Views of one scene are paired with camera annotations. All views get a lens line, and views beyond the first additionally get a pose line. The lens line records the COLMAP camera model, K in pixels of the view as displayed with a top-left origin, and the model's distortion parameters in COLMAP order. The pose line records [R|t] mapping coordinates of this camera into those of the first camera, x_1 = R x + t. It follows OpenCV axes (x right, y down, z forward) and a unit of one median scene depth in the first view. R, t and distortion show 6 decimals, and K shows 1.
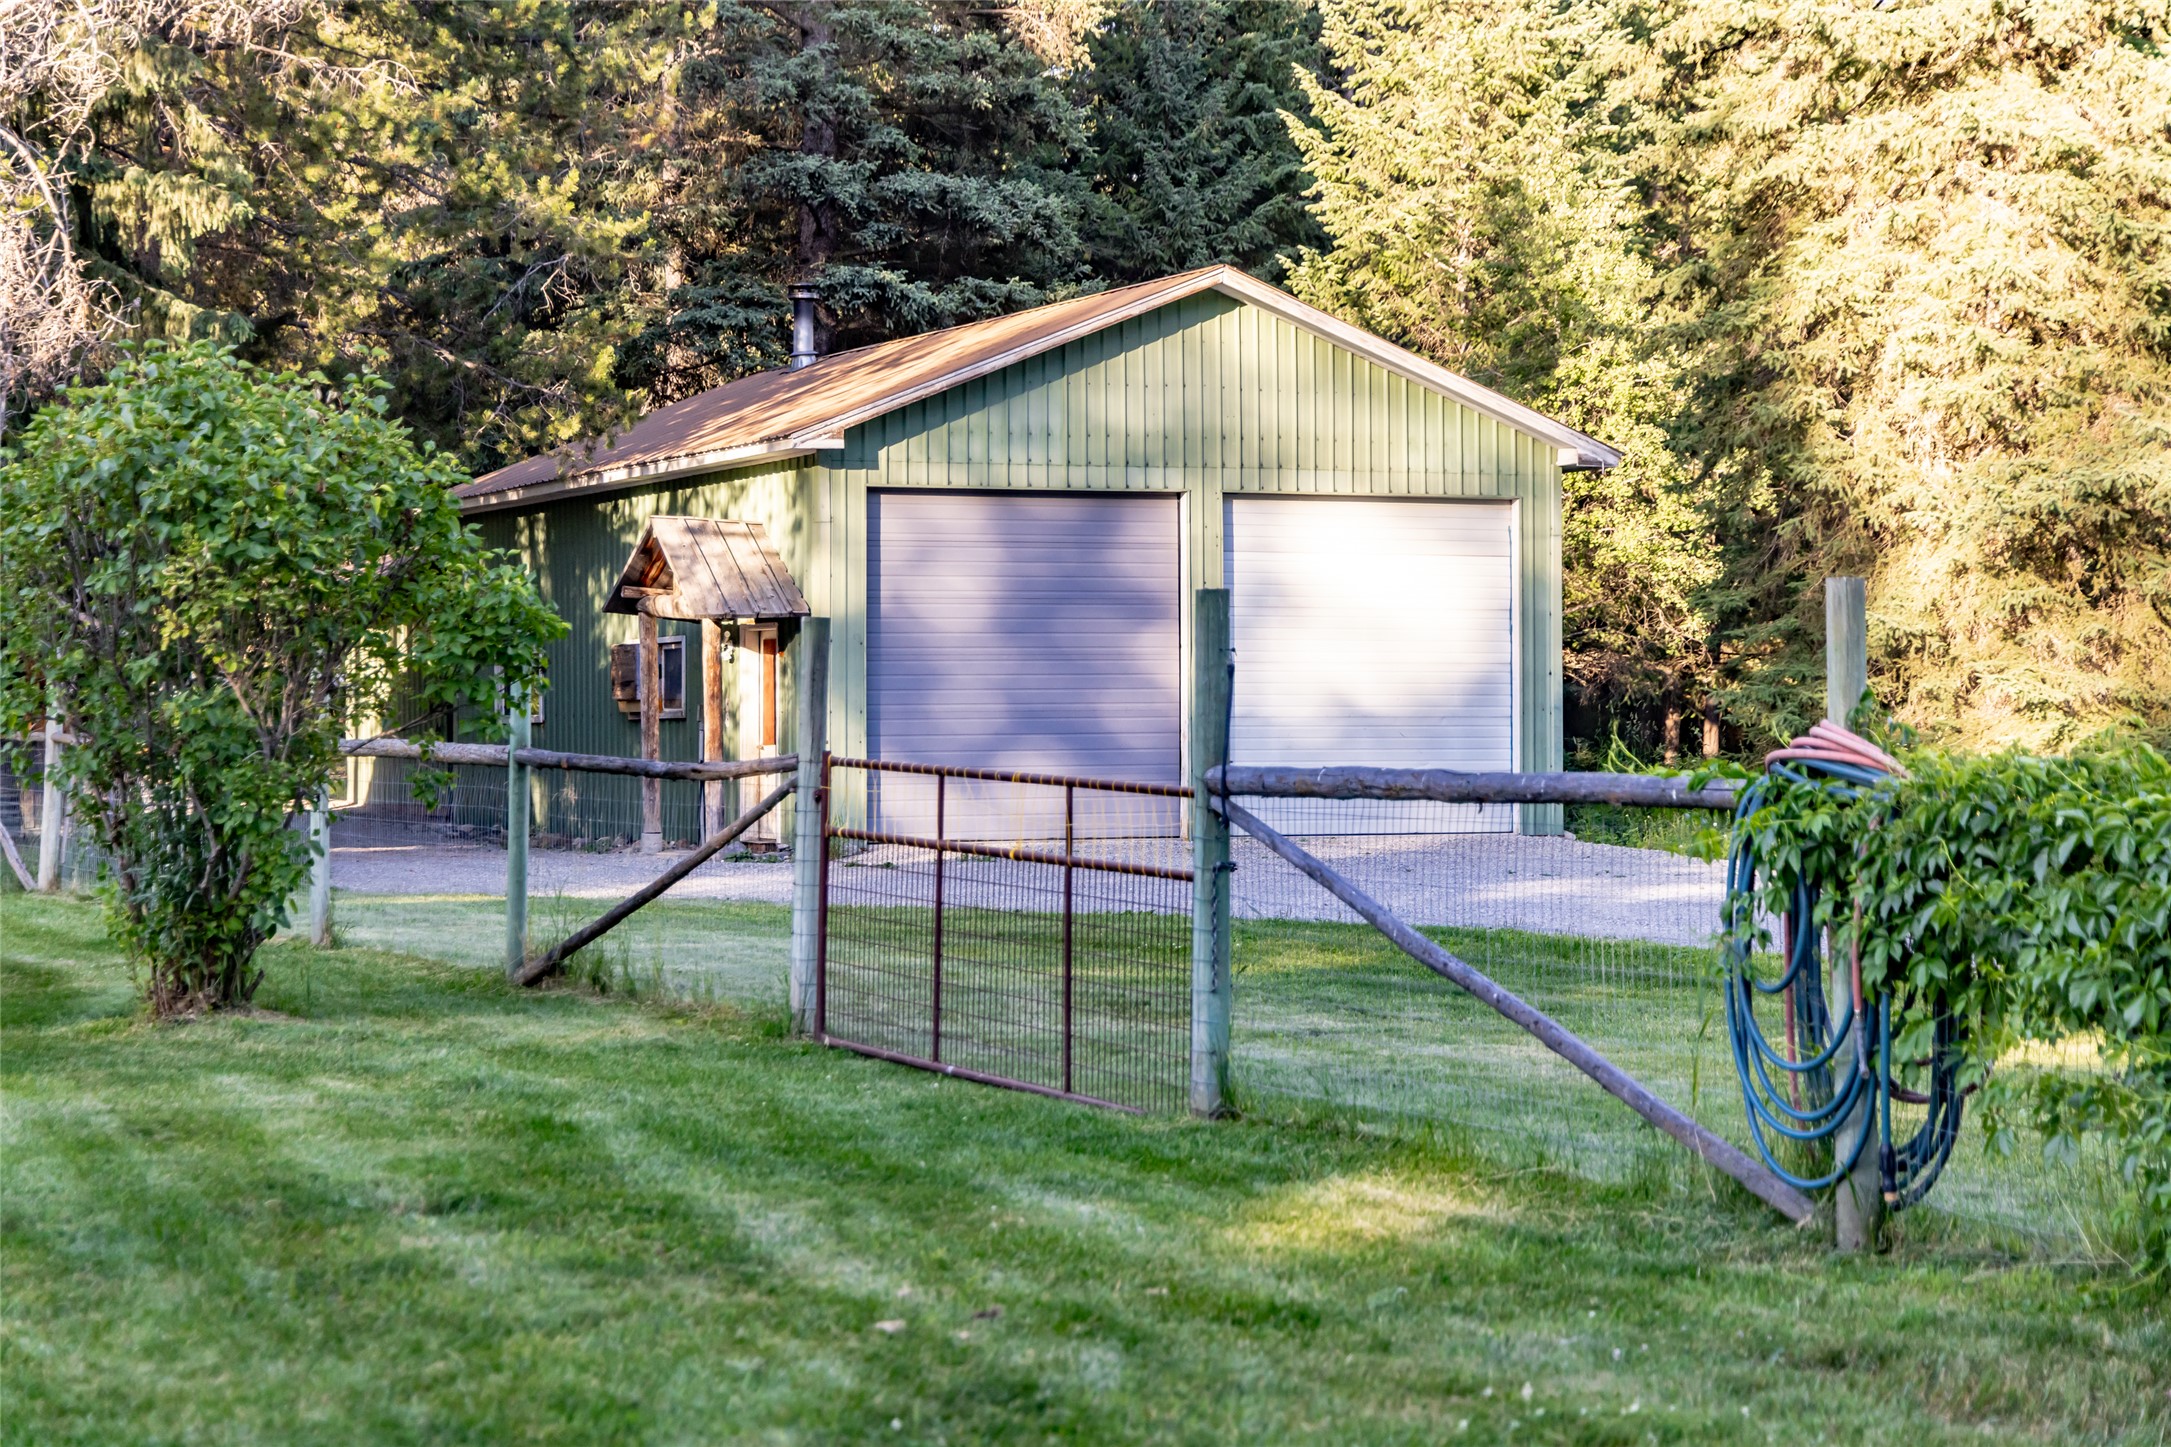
lens RADIAL K [[4319.5, 0, 1087.0], [0, 4319.5, 721.6], [0, 0, 1]] dist [0.022965, 0.000000]
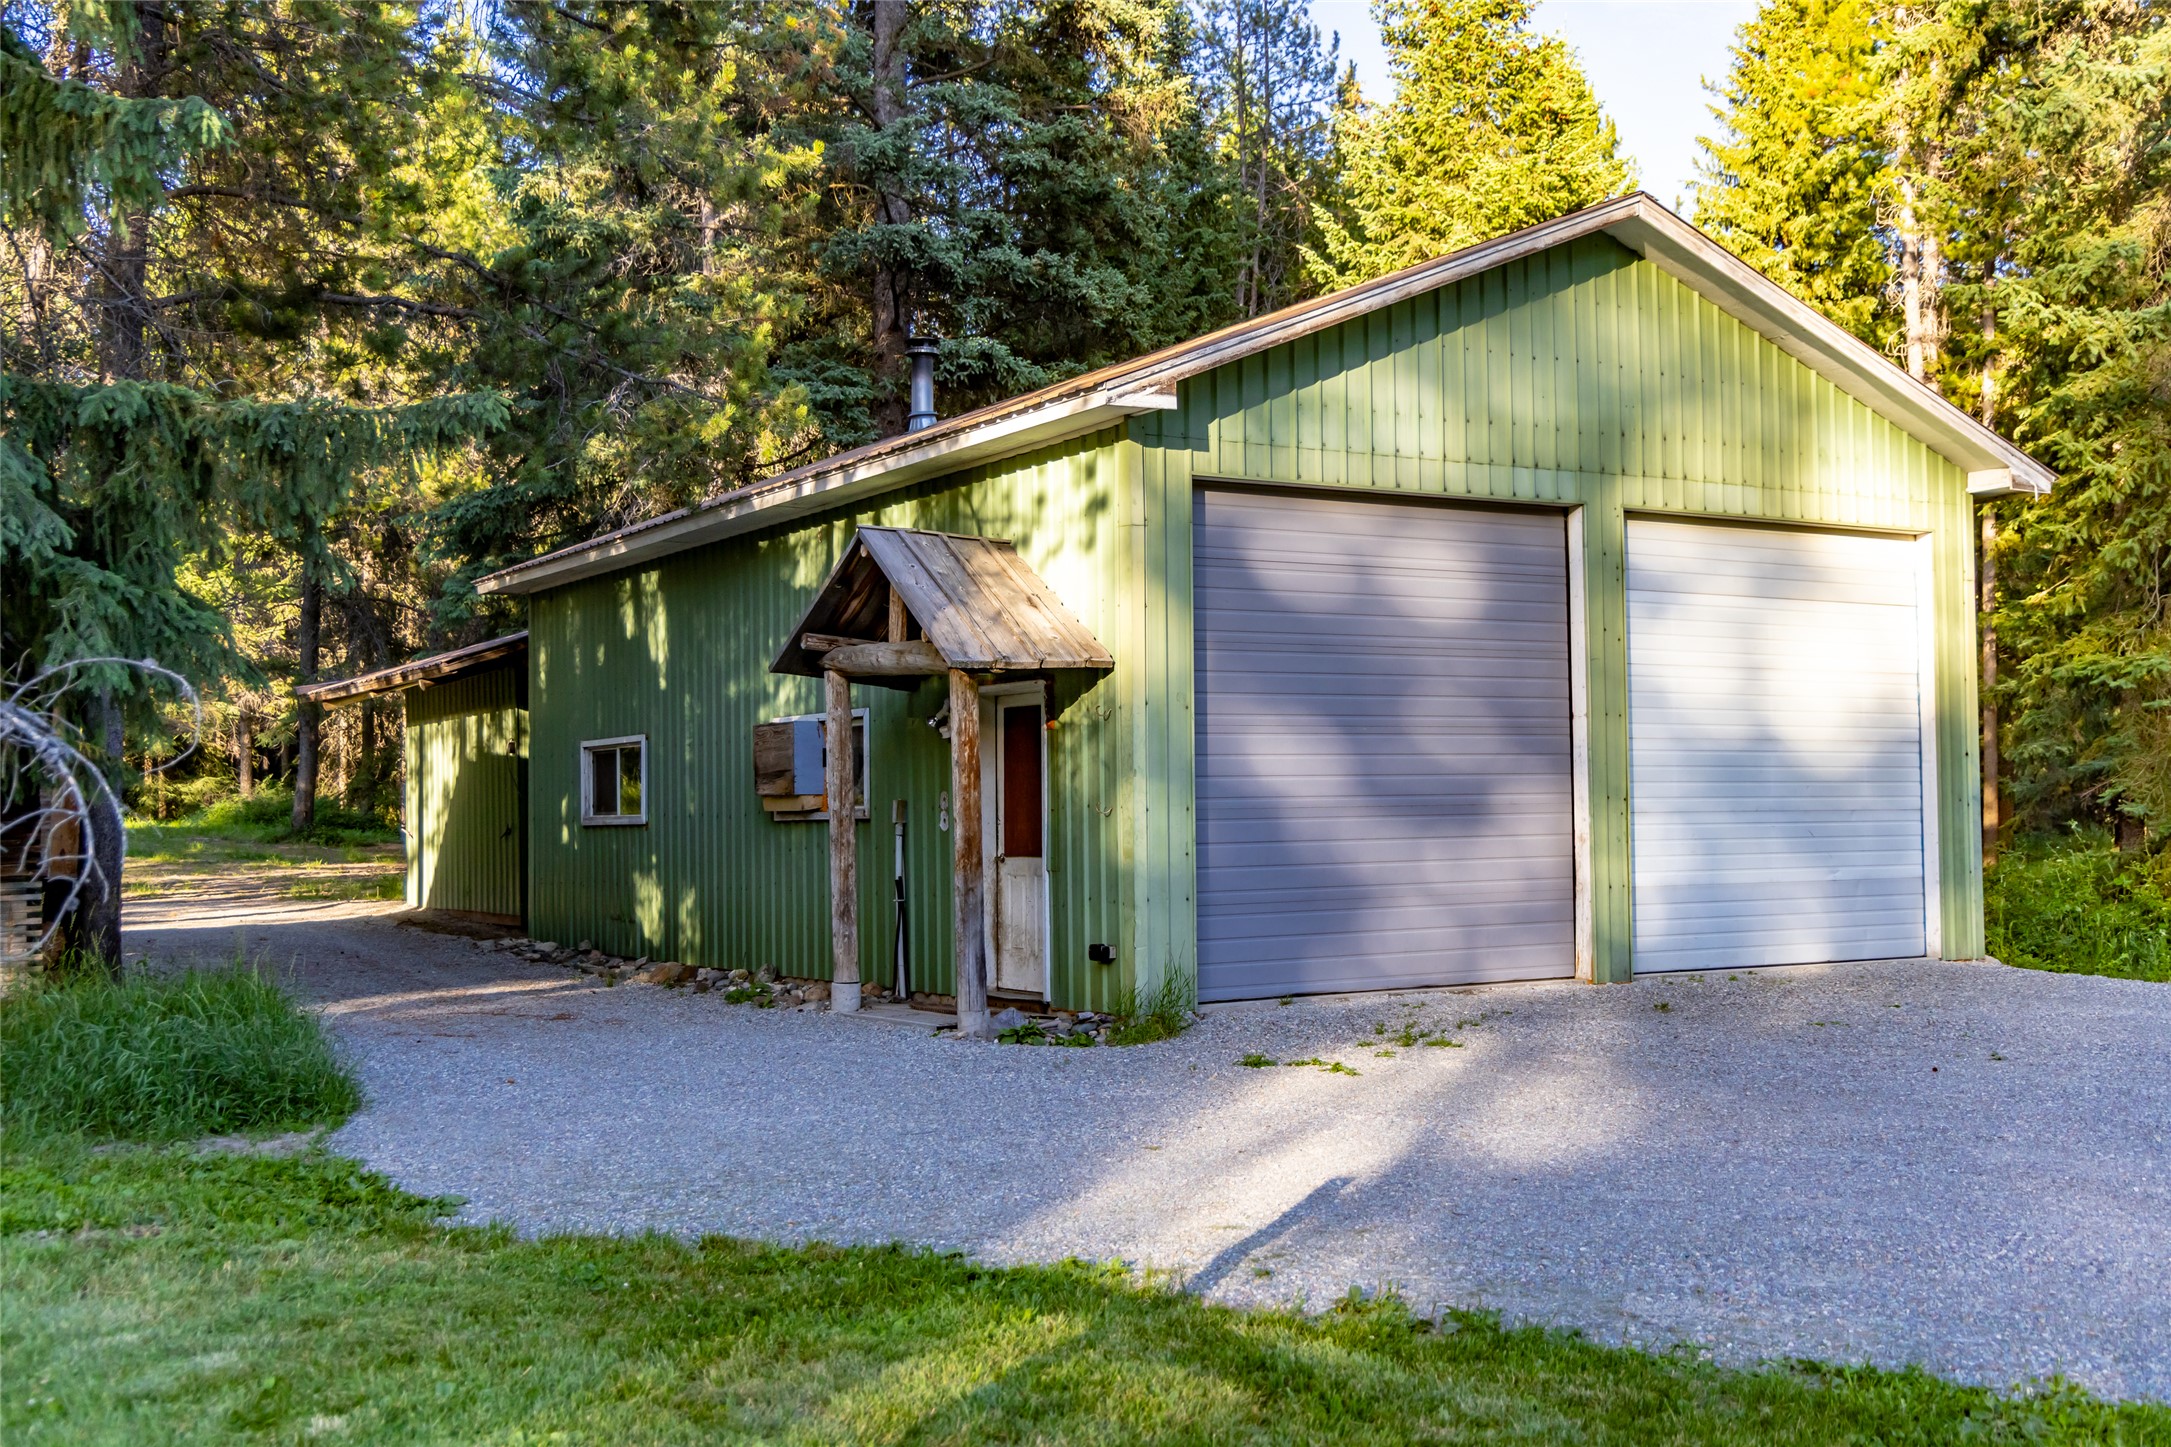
lens RADIAL K [[2356.6, 0, 1081.0], [0, 2356.6, 728.5], [0, 0, 1]] dist [0.032807, 0.000000]
pose [[0.993971, -0.001688, 0.109633, -0.084207], [0.005720, 0.999318, -0.036473, -0.000974], [-0.109496, 0.036881, 0.993303, 0.490197]]
